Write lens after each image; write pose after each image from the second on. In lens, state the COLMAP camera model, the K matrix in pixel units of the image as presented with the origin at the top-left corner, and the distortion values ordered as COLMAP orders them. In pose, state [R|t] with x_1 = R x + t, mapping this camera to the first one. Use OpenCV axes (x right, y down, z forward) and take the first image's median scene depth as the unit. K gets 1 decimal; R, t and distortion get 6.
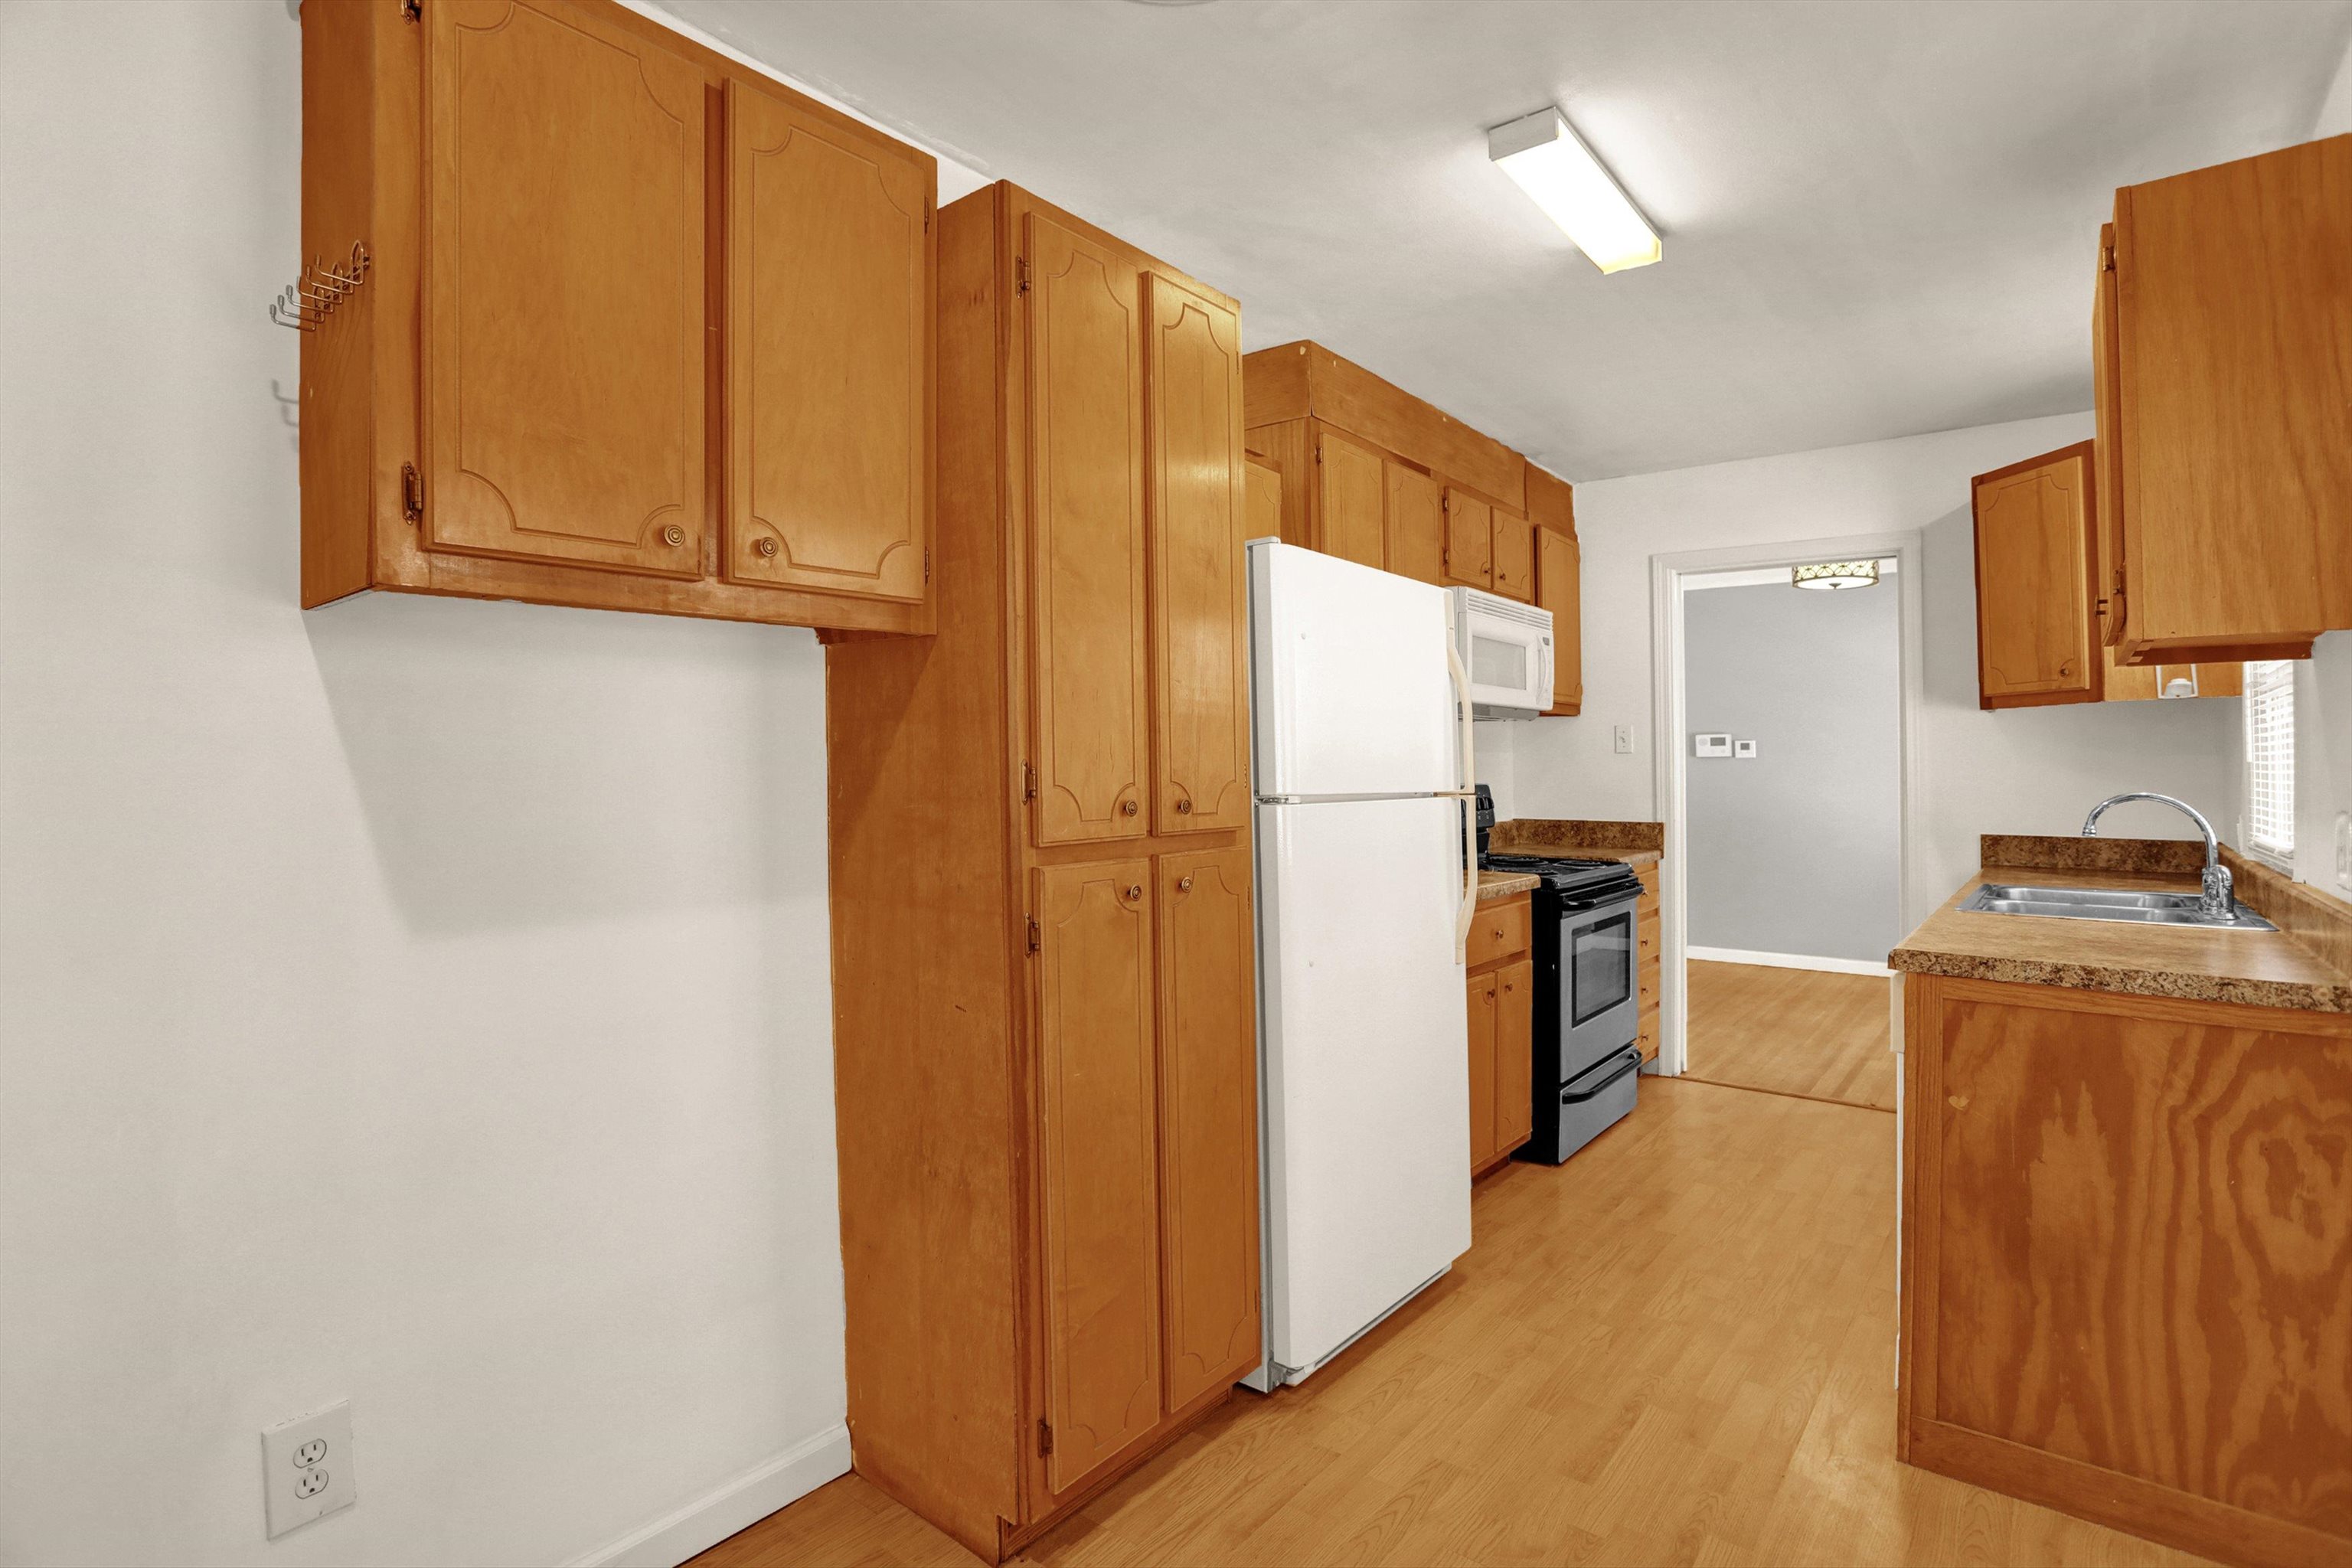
lens RADIAL K [[1138.5, 0, 1185.7], [0, 1138.5, 771.2], [0, 0, 1]] dist [-0.063616, 0.025328]
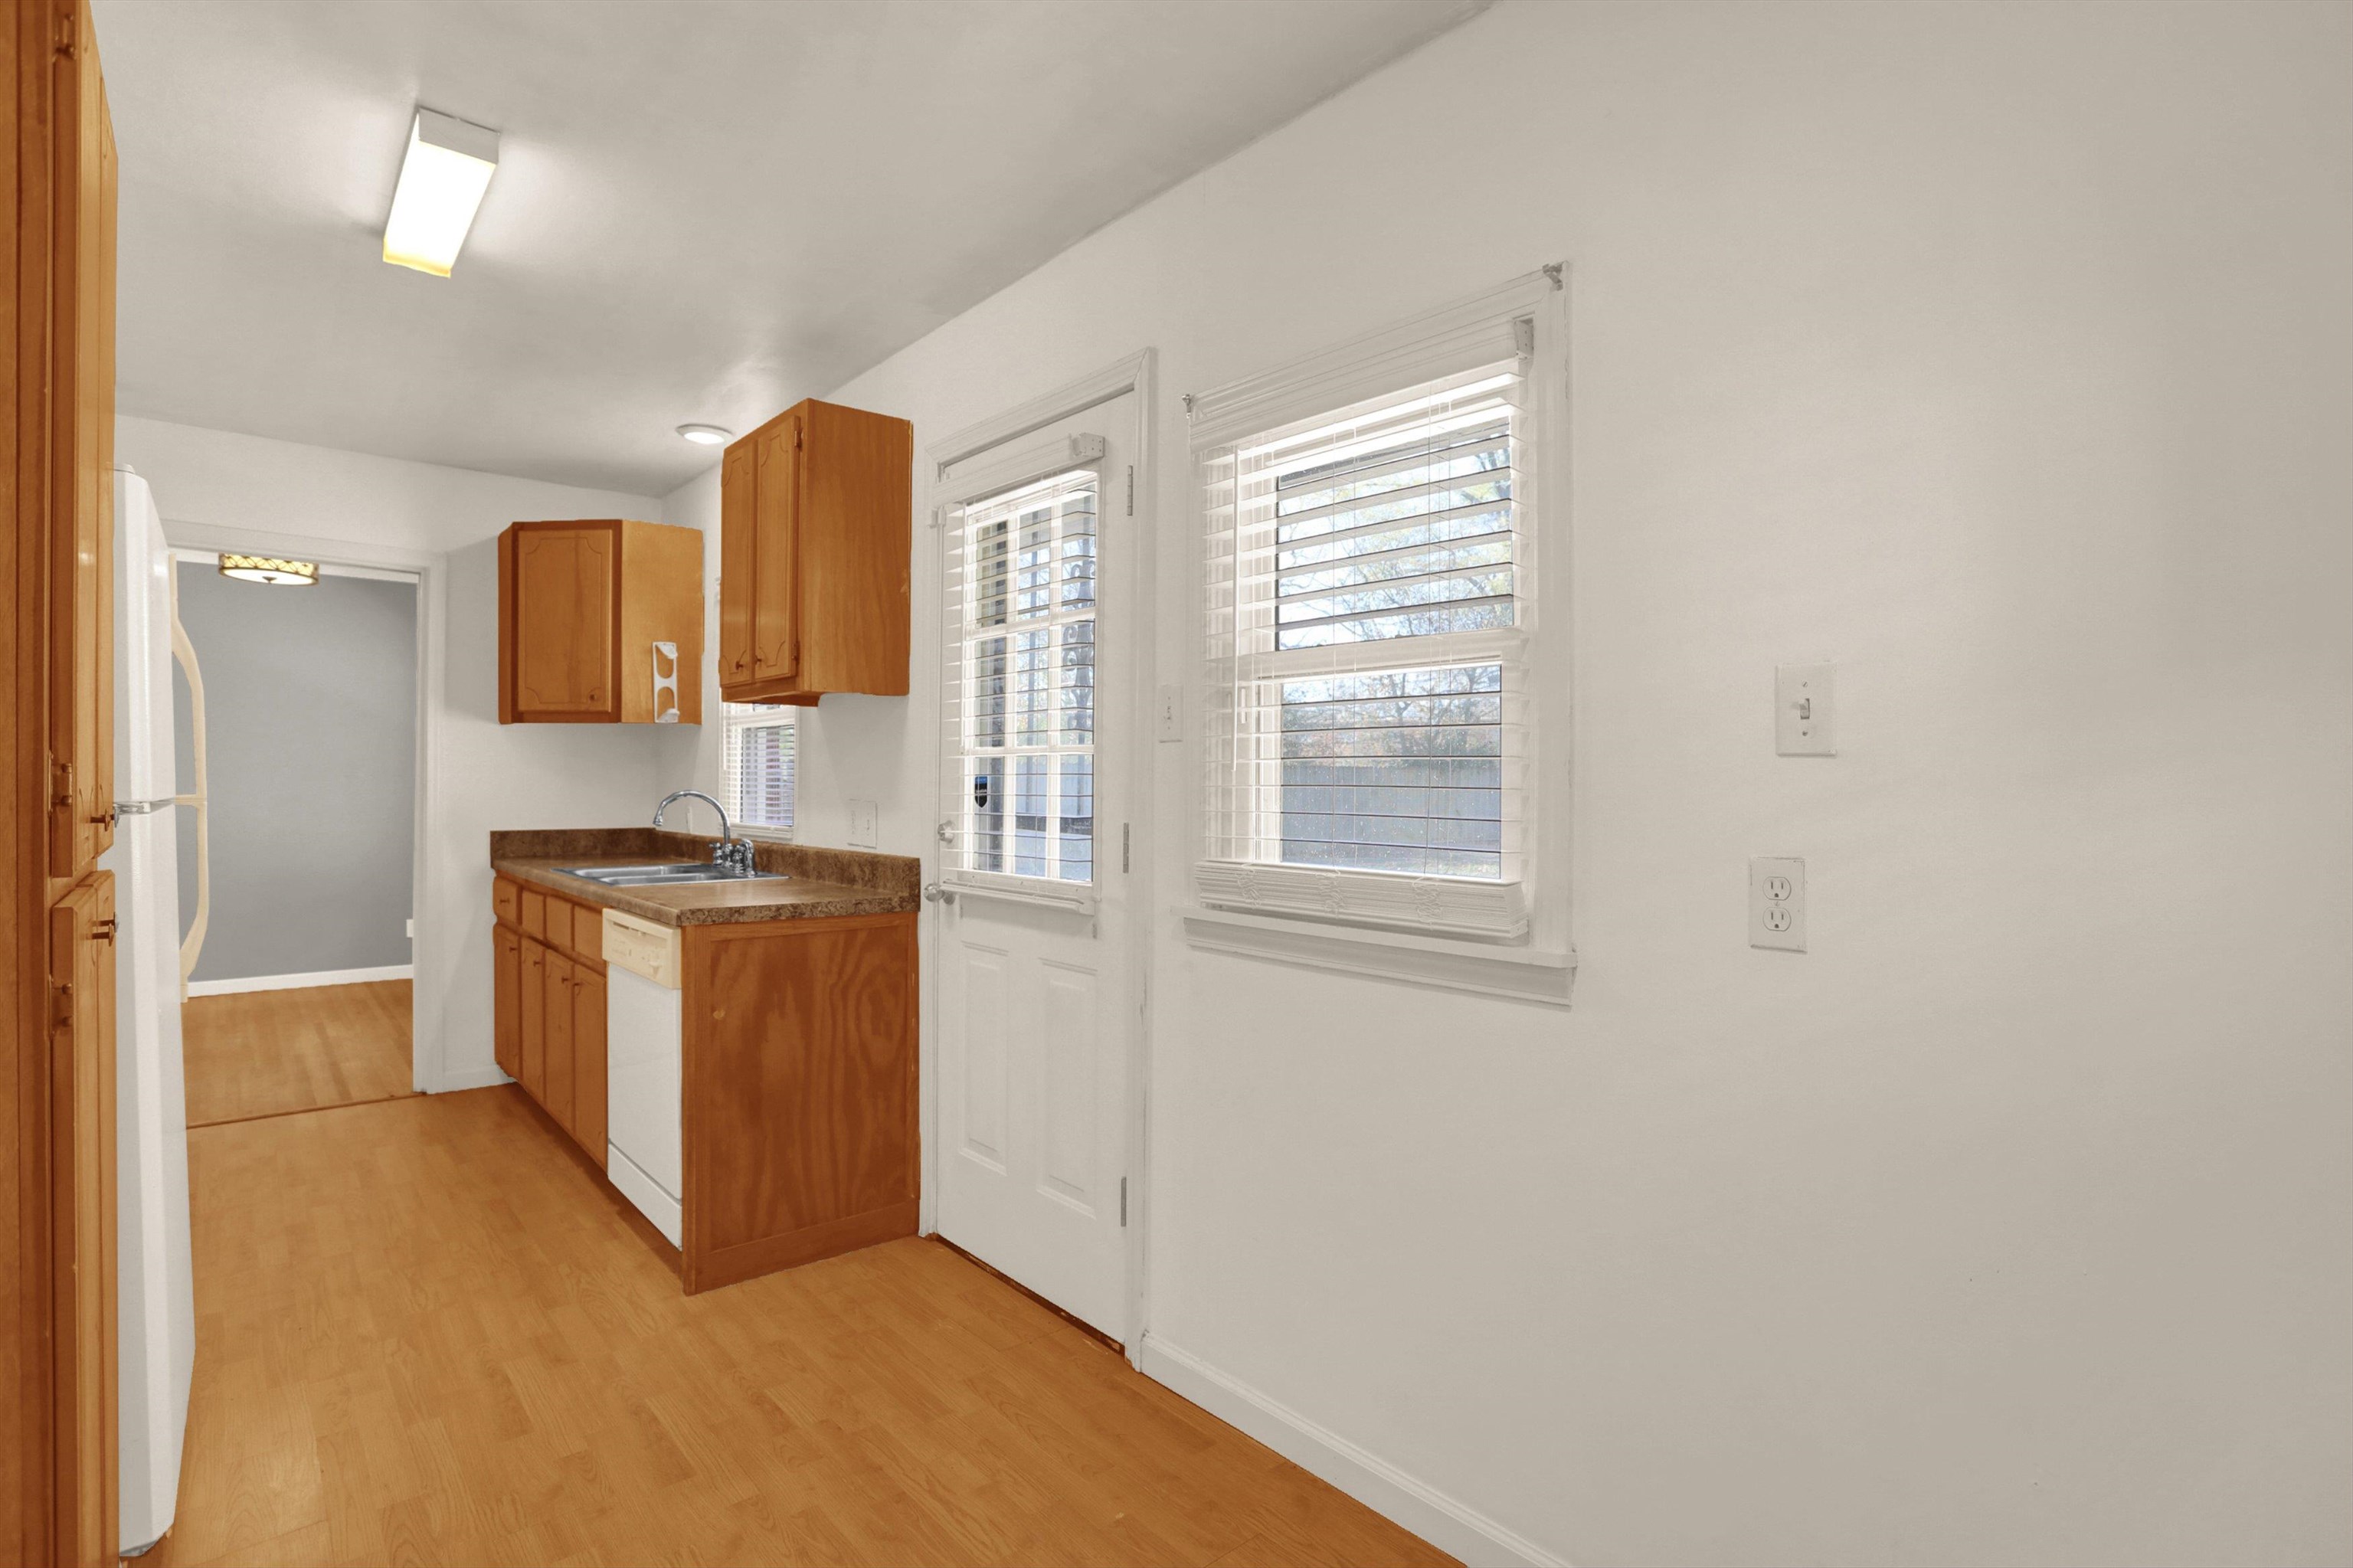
lens RADIAL K [[1139.0, 0, 1186.2], [0, 1139.0, 771.2], [0, 0, 1]] dist [-0.063616, 0.025328]
pose [[0.175395, 0.008502, 0.984462, -0.340961], [-0.004021, 0.999961, -0.007919, 0.002366], [-0.984490, -0.002569, 0.175422, 0.105931]]
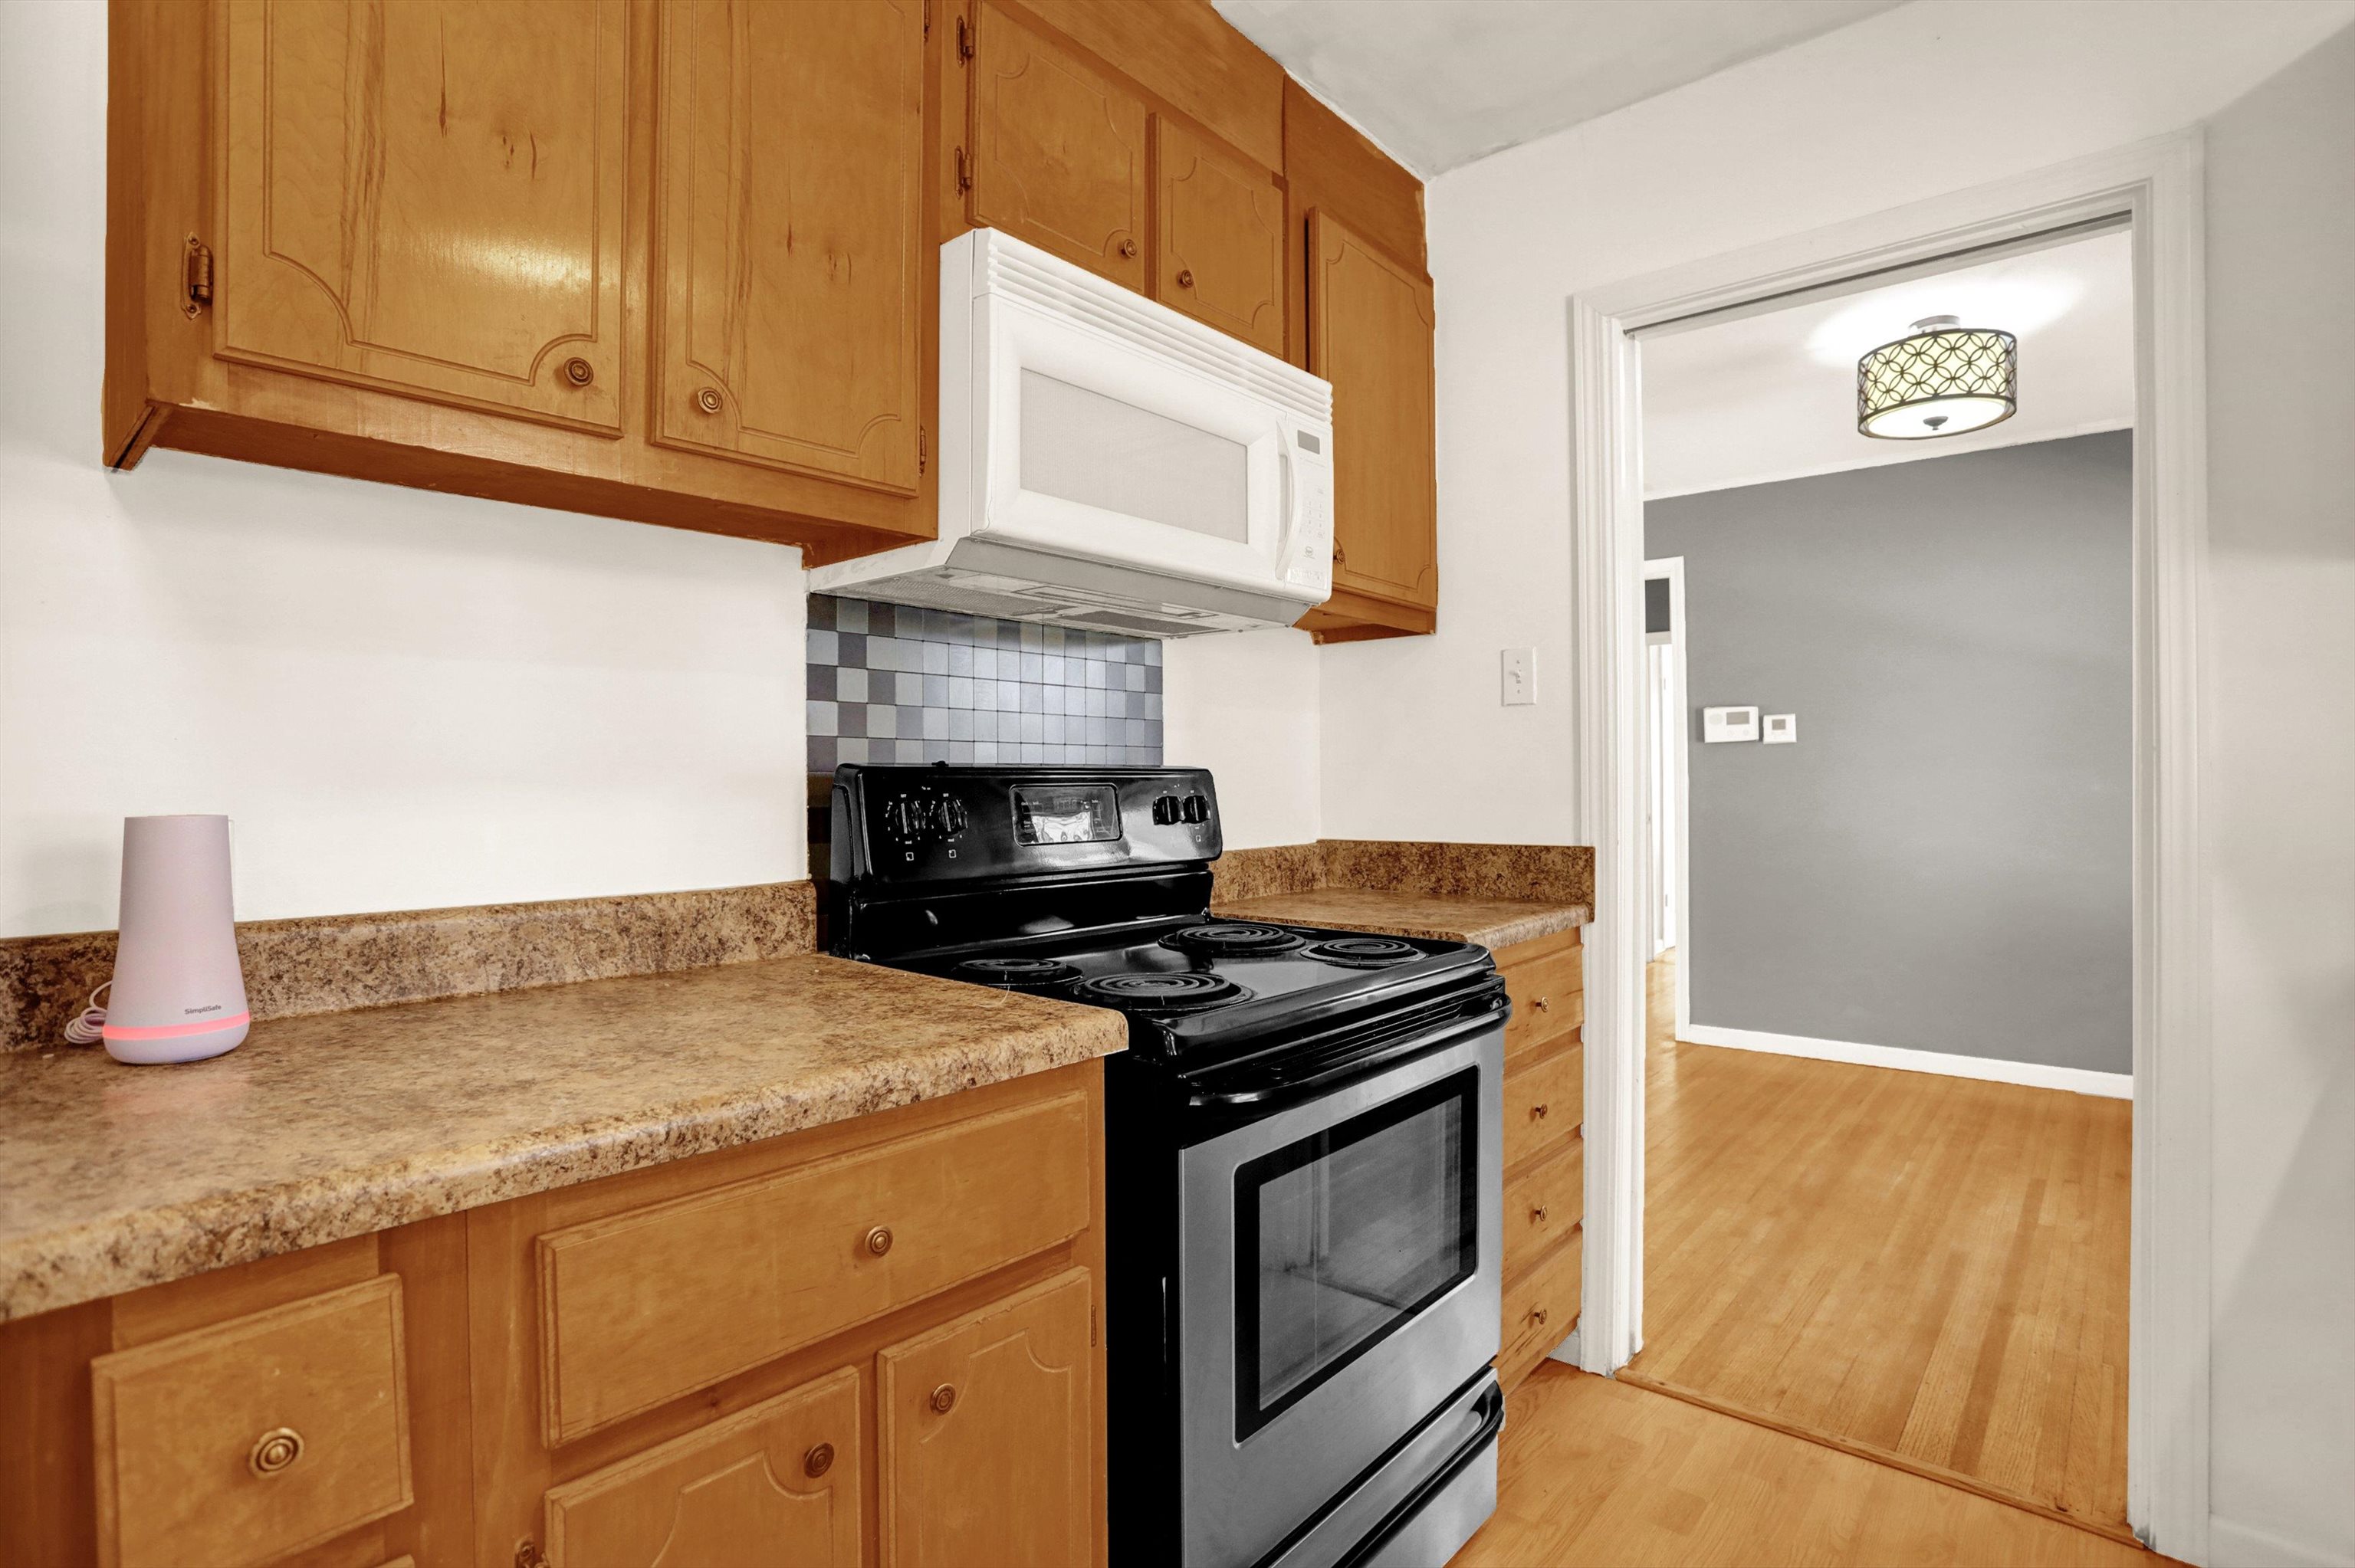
lens RADIAL K [[1146.1, 0, 1177.5], [0, 1146.1, 784.0], [0, 0, 1]] dist [-0.068108, 0.020744]
pose [[0.999431, 0.000401, -0.033722, 0.363095], [-0.000219, 0.999985, 0.005393, 0.022612], [0.033723, -0.005382, 0.999417, 0.706398]]
